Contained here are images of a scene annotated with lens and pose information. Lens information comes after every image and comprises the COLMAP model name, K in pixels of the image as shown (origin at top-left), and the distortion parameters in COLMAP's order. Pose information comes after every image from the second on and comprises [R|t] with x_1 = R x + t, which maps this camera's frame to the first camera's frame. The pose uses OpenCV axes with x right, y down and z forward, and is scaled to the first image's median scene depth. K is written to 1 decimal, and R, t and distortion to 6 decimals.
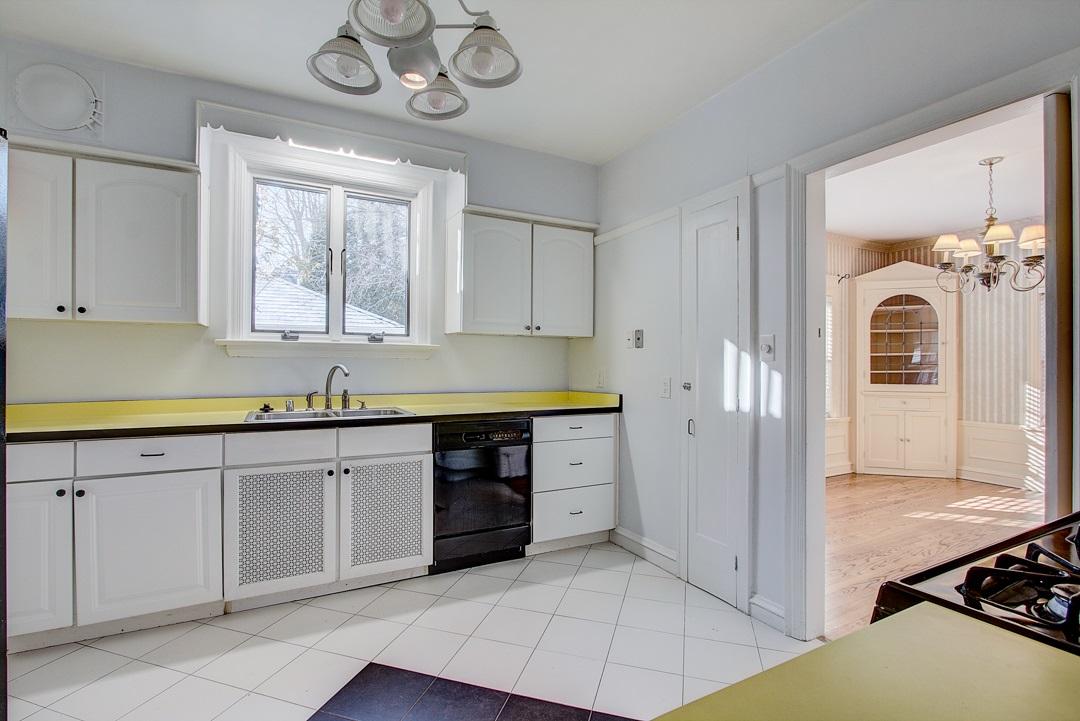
lens RADIAL K [[497.1, 0, 531.1], [0, 497.1, 364.7], [0, 0, 1]] dist [-0.017759, 0.000835]
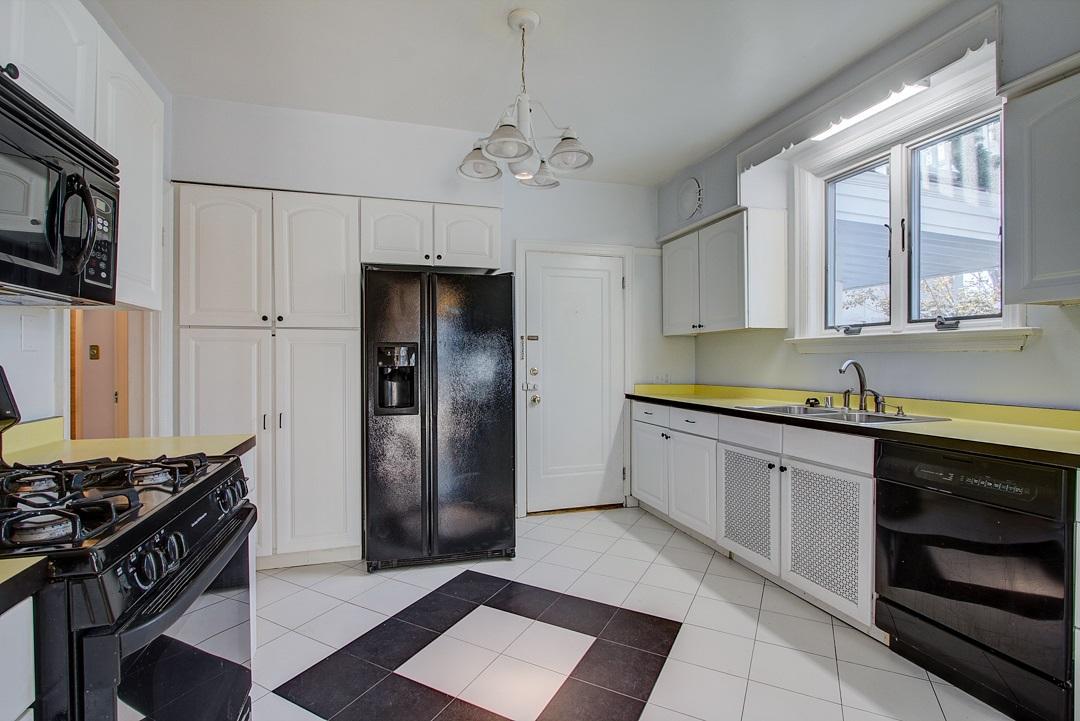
lens RADIAL K [[497.1, 0, 531.1], [0, 497.1, 364.7], [0, 0, 1]] dist [-0.017759, 0.000835]
pose [[-0.187060, 0.002734, -0.982345, 0.568970], [-0.001156, 0.999995, 0.003003, 0.005775], [0.982348, 0.001697, -0.187056, 0.582474]]
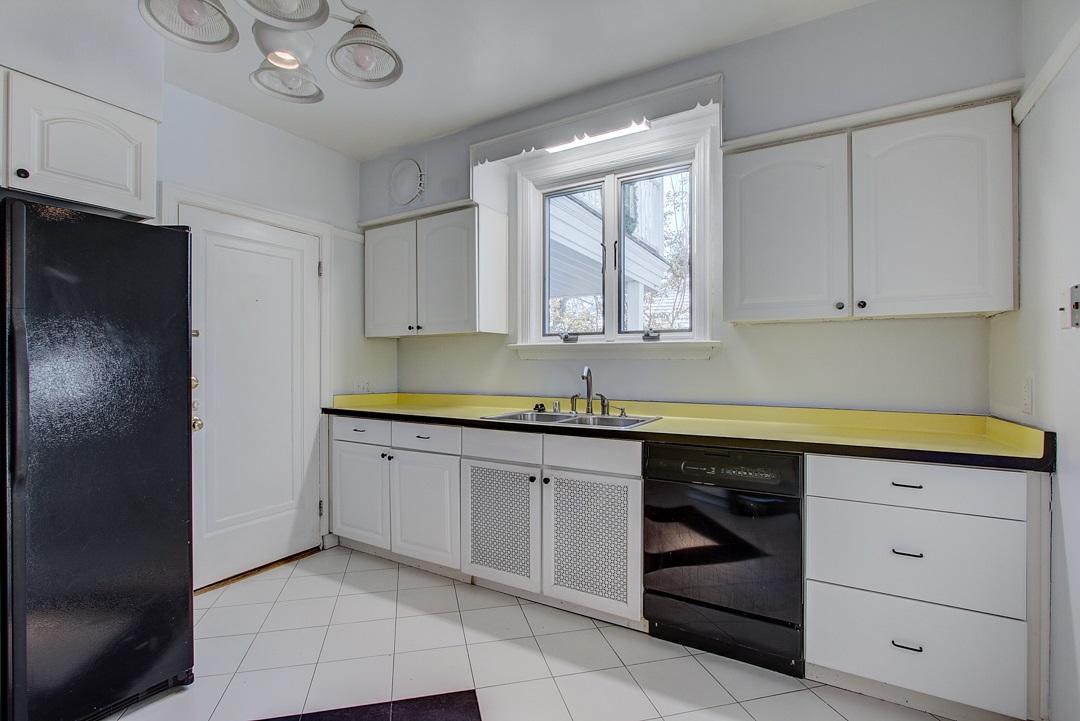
lens RADIAL K [[497.1, 0, 531.1], [0, 497.1, 364.7], [0, 0, 1]] dist [-0.017759, 0.000835]
pose [[0.520175, -0.004105, -0.854050, 0.348351], [0.001513, 0.999991, -0.003885, -0.000291], [0.854058, 0.000728, 0.520177, 0.408445]]
